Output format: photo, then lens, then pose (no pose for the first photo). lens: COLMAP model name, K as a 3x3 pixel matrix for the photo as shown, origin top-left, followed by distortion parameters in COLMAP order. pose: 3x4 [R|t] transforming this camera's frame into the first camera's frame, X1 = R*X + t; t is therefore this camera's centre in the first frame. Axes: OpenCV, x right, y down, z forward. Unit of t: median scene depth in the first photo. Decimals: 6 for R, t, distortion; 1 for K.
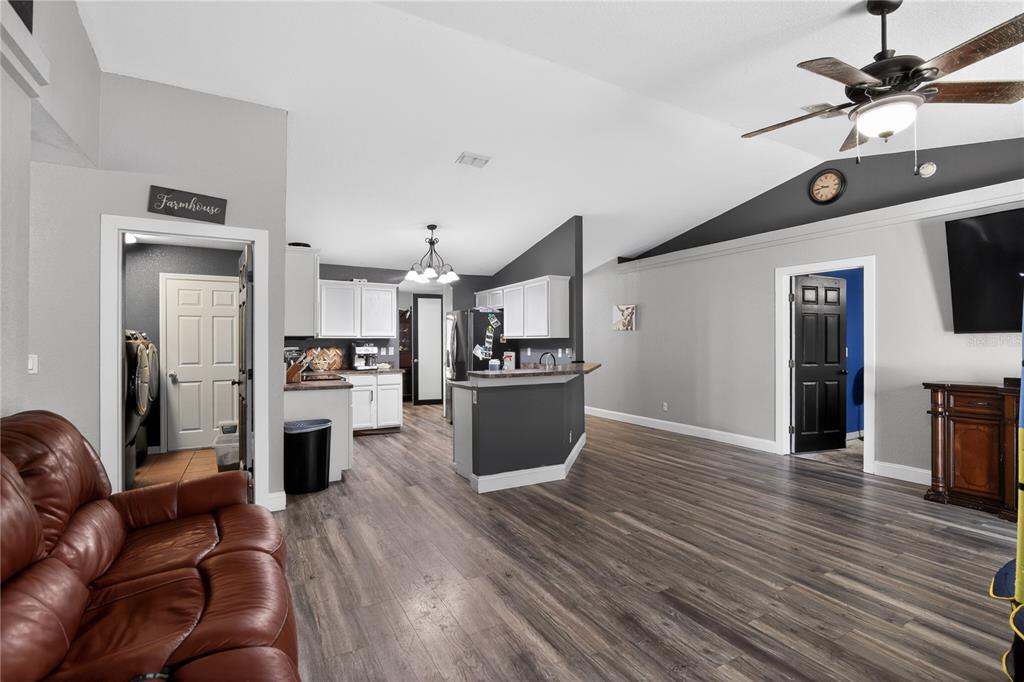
lens RADIAL K [[471.5, 0, 513.8], [0, 471.5, 343.1], [0, 0, 1]] dist [-0.020152, 0.001394]
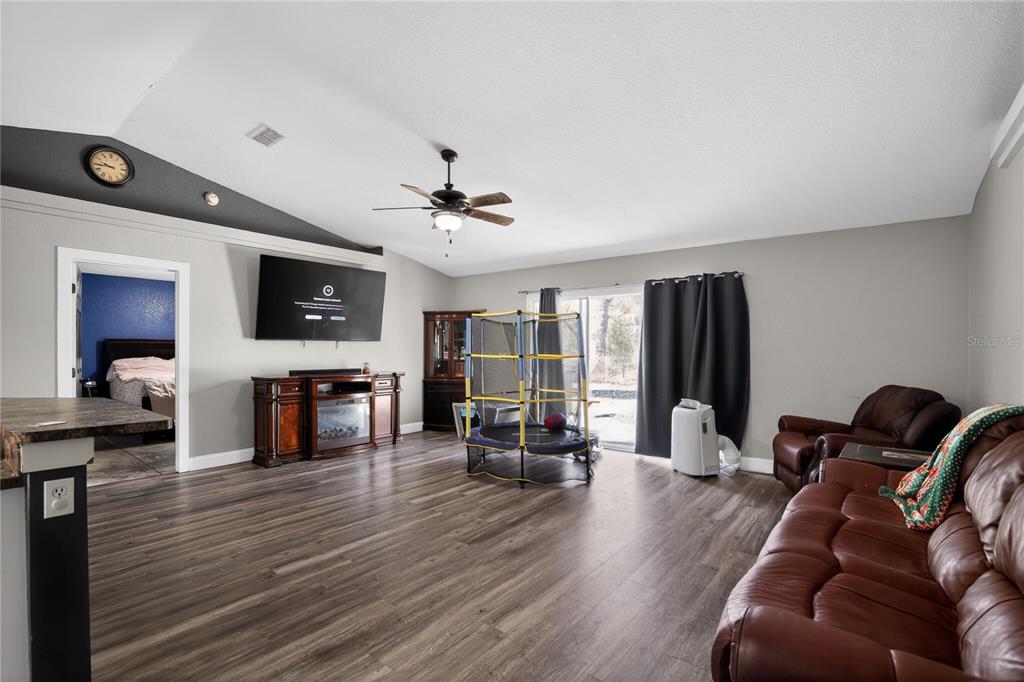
lens RADIAL K [[471.5, 0, 510.2], [0, 471.5, 353.3], [0, 0, 1]] dist [-0.020152, 0.001394]
pose [[-0.383862, -0.010683, 0.923329, -0.628091], [-0.005447, 0.999942, 0.009305, 0.001135], [-0.923374, -0.001457, -0.383898, 0.964024]]
